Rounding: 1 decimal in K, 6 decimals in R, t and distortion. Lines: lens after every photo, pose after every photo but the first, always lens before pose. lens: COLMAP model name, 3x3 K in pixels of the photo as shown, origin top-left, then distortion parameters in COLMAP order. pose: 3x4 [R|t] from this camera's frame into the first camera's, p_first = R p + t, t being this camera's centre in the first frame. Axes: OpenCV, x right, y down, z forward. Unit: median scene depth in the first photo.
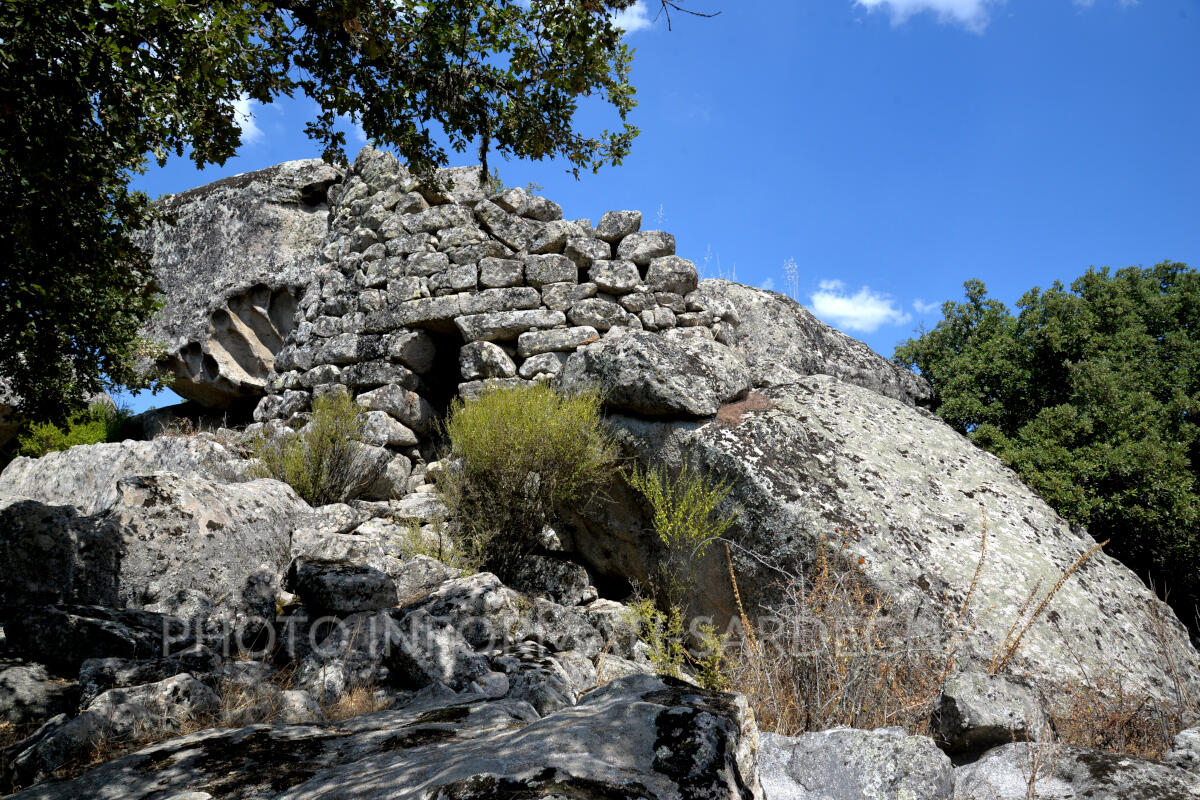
lens RADIAL K [[811.1, 0, 596.8], [0, 811.1, 397.2], [0, 0, 1]] dist [-0.040046, 0.003140]
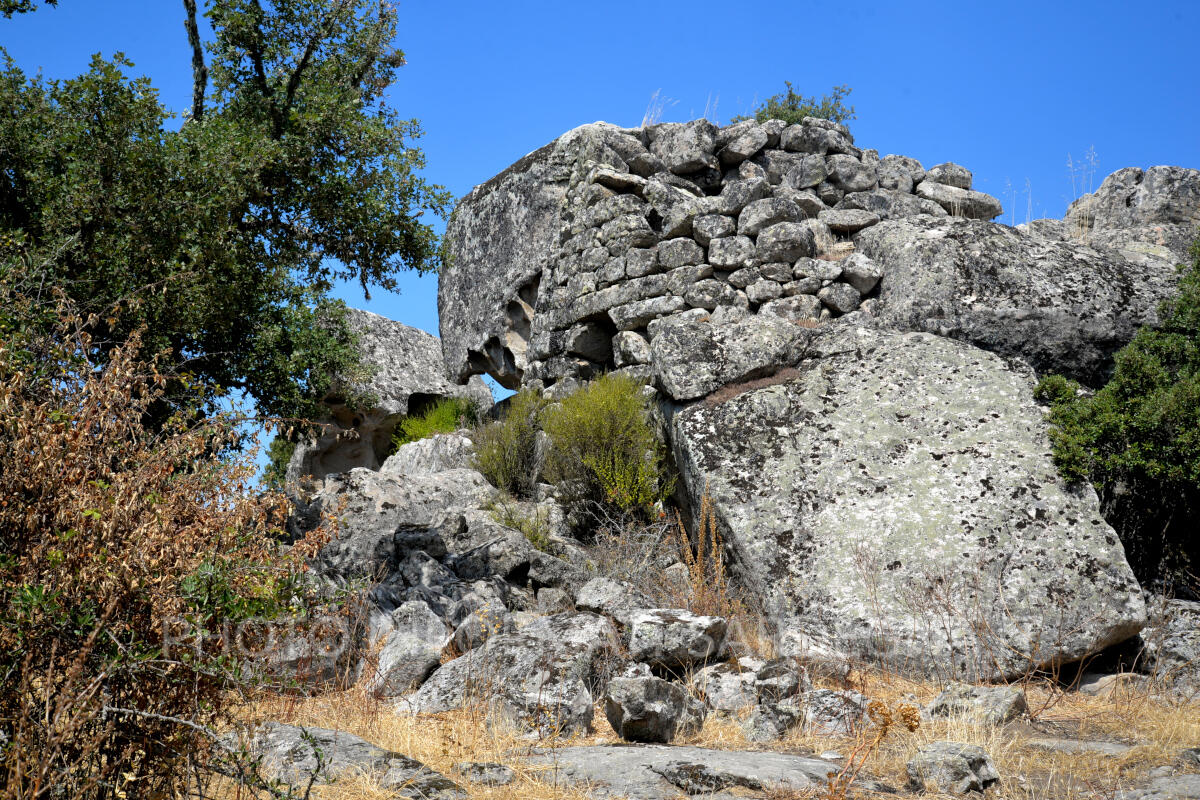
lens RADIAL K [[1471.0, 0, 601.1], [0, 1471.0, 398.6], [0, 0, 1]] dist [-0.033833, 0.000000]
pose [[0.794257, -0.070355, -0.603495, 0.958402], [0.111271, 0.993318, 0.030643, -0.041879], [0.597306, -0.091490, 0.796778, -0.550358]]
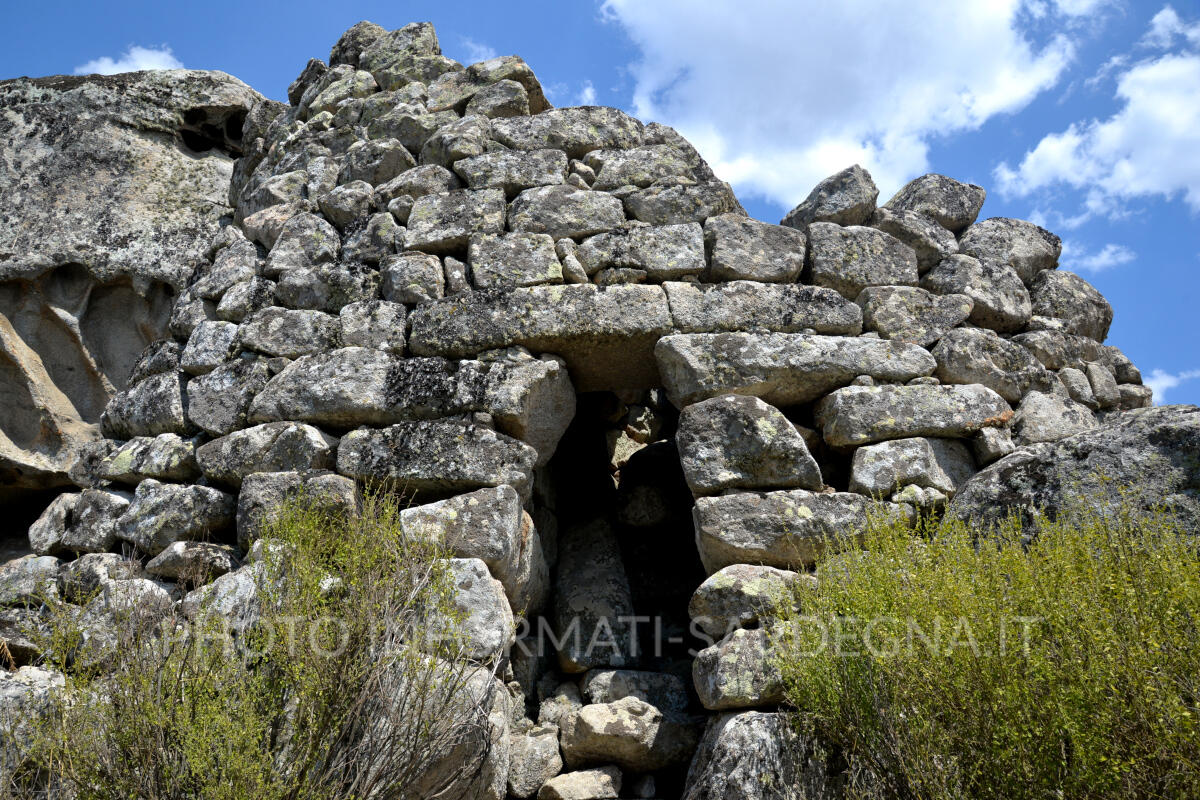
lens RADIAL K [[811.1, 0, 597.2], [0, 811.1, 396.8], [0, 0, 1]] dist [-0.040046, 0.003140]
pose [[0.960111, 0.105851, 0.258808, -0.302187], [-0.062369, 0.983330, -0.170800, 0.004291], [-0.272573, 0.147845, 0.950708, 0.610146]]
